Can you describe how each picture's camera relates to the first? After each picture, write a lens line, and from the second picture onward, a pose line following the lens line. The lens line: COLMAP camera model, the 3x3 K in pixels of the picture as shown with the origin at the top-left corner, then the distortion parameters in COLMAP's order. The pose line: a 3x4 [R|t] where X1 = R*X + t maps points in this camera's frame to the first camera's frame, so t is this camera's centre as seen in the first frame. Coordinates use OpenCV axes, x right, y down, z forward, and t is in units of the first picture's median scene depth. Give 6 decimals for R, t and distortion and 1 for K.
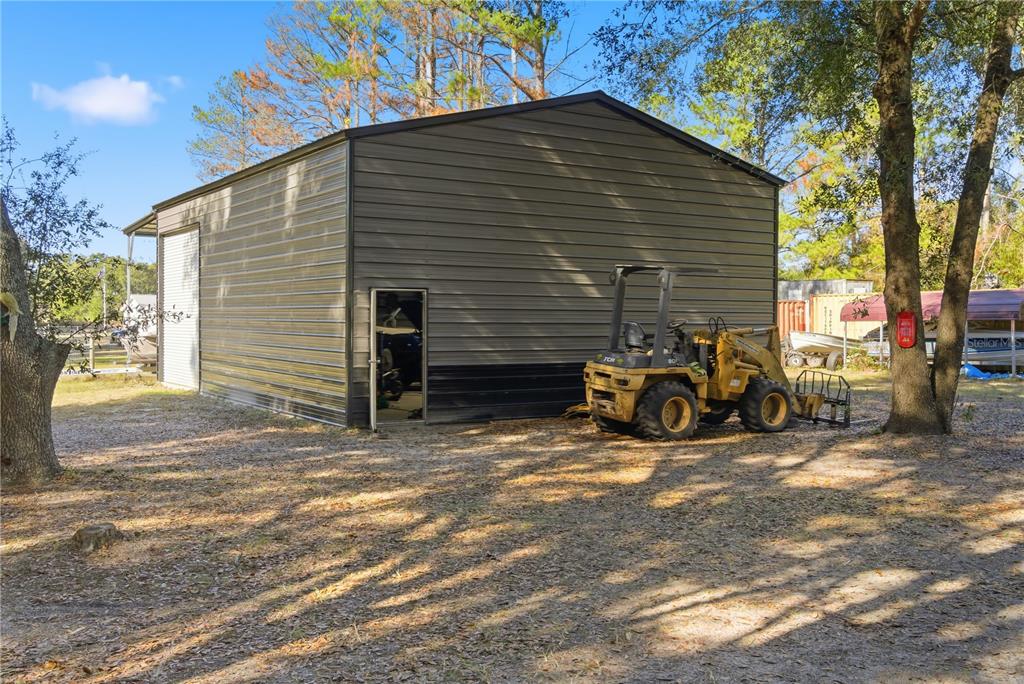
lens RADIAL K [[974.1, 0, 511.9], [0, 974.1, 403.6], [0, 0, 1]] dist [0.008276, 0.013307]
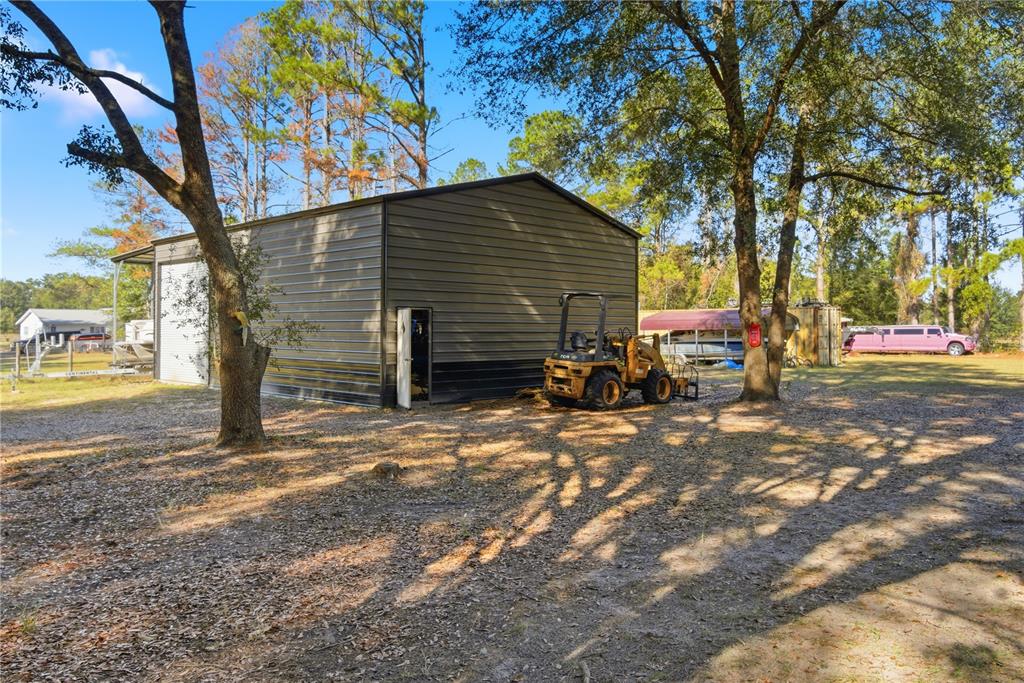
lens RADIAL K [[773.5, 0, 511.9], [0, 773.5, 374.7], [0, 0, 1]] dist [-0.012838, -0.001568]
pose [[0.971832, -0.015747, 0.235150, -0.242287], [0.022111, 0.999457, -0.024449, 0.008677], [-0.234637, 0.028959, 0.971652, -0.110720]]
